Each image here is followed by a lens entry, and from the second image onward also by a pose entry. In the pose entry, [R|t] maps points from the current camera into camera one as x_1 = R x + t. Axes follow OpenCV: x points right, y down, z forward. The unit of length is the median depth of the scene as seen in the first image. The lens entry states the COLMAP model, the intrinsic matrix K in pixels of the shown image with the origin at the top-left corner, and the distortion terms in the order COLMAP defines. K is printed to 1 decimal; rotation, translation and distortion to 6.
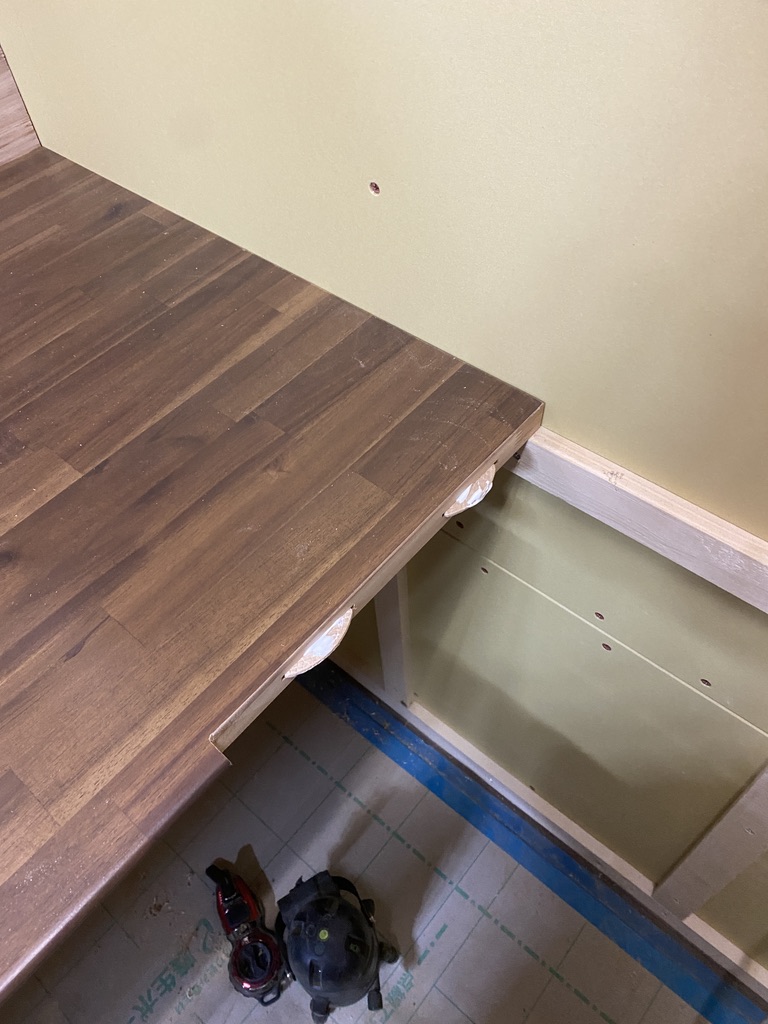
lens RADIAL K [[790.7, 0, 378.9], [0, 790.7, 515.1], [0, 0, 1]] dist [0.001309, 0.025366]
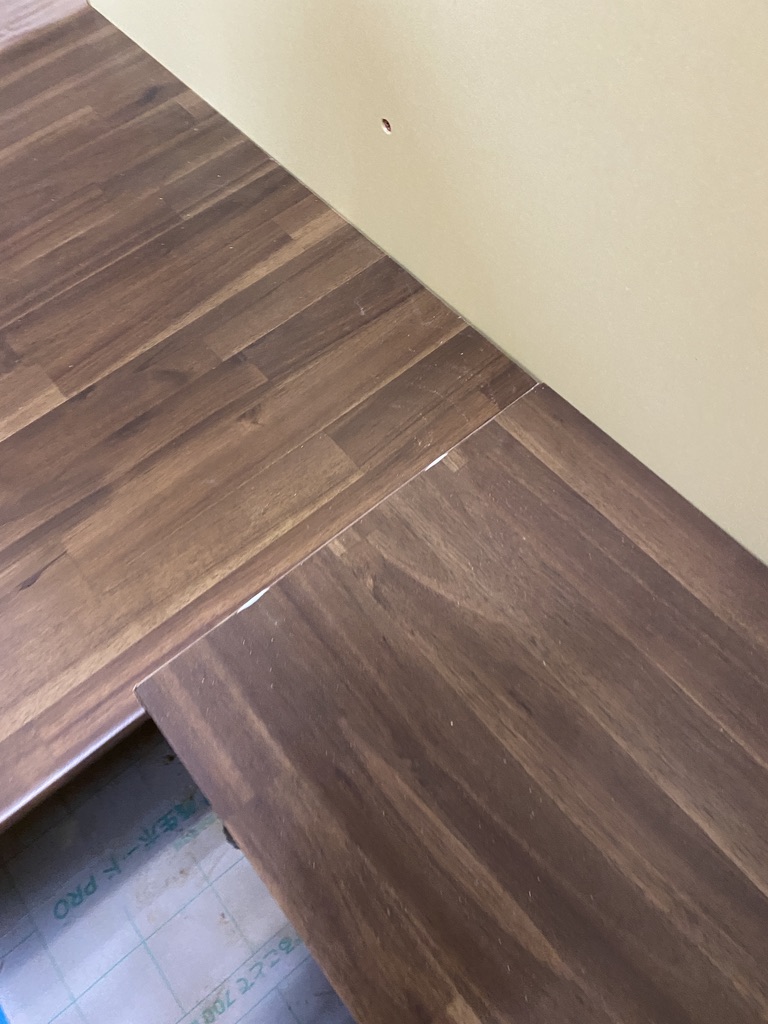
lens RADIAL K [[790.7, 0, 387.2], [0, 790.7, 515.5], [0, 0, 1]] dist [0.001309, 0.025366]
pose [[0.984214, 0.145810, -0.100314, 0.146270], [-0.125405, 0.974499, 0.186081, -0.140131], [0.124888, -0.170563, 0.977400, 0.035071]]
